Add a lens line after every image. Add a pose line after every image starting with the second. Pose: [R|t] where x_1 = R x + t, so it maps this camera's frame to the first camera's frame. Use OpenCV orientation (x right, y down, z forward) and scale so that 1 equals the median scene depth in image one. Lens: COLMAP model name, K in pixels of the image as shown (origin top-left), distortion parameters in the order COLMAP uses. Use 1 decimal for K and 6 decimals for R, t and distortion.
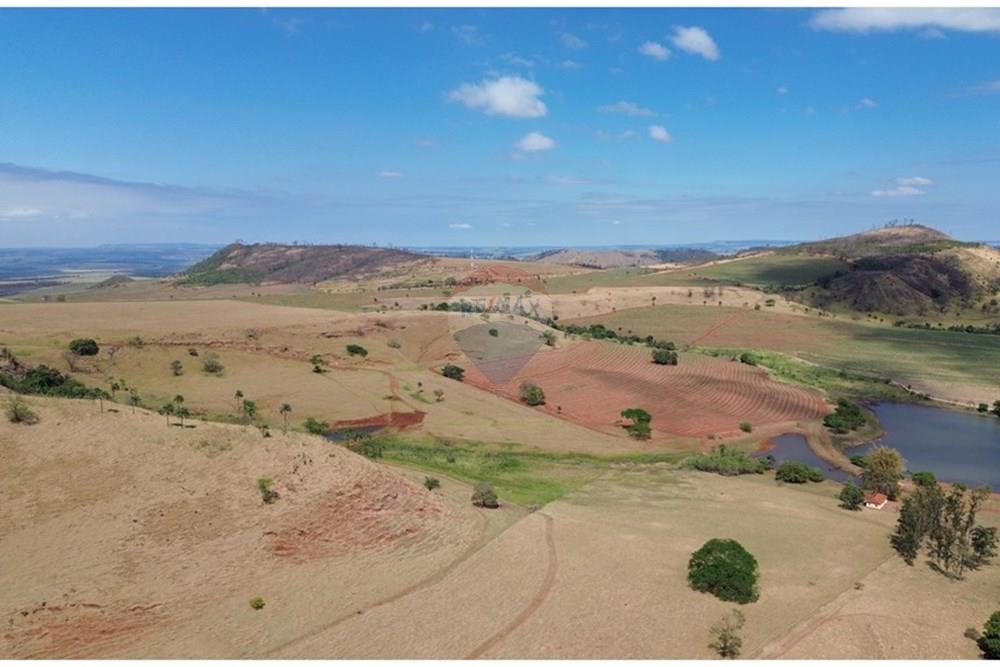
lens RADIAL K [[792.8, 0, 551.5], [0, 792.8, 325.9], [0, 0, 1]] dist [0.043001, -0.040985]
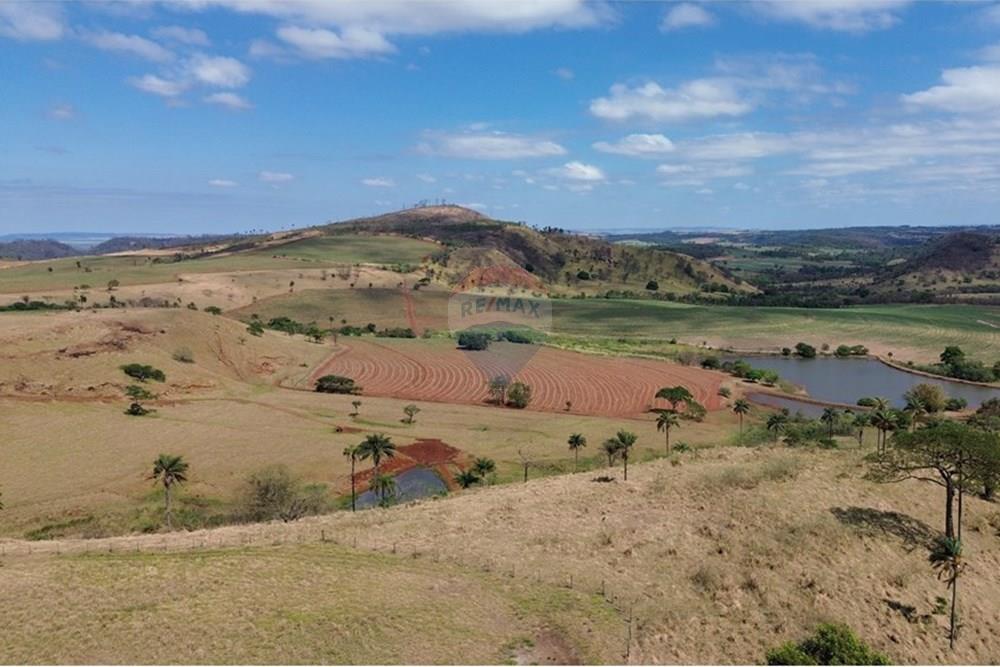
lens RADIAL K [[833.2, 0, 507.9], [0, 833.2, 336.2], [0, 0, 1]] dist [0.027005, 0.006404]
pose [[0.727935, -0.088544, 0.679905, -0.401338], [0.079032, 0.995852, 0.045074, -0.002553], [-0.681076, 0.020923, 0.731913, 0.300420]]
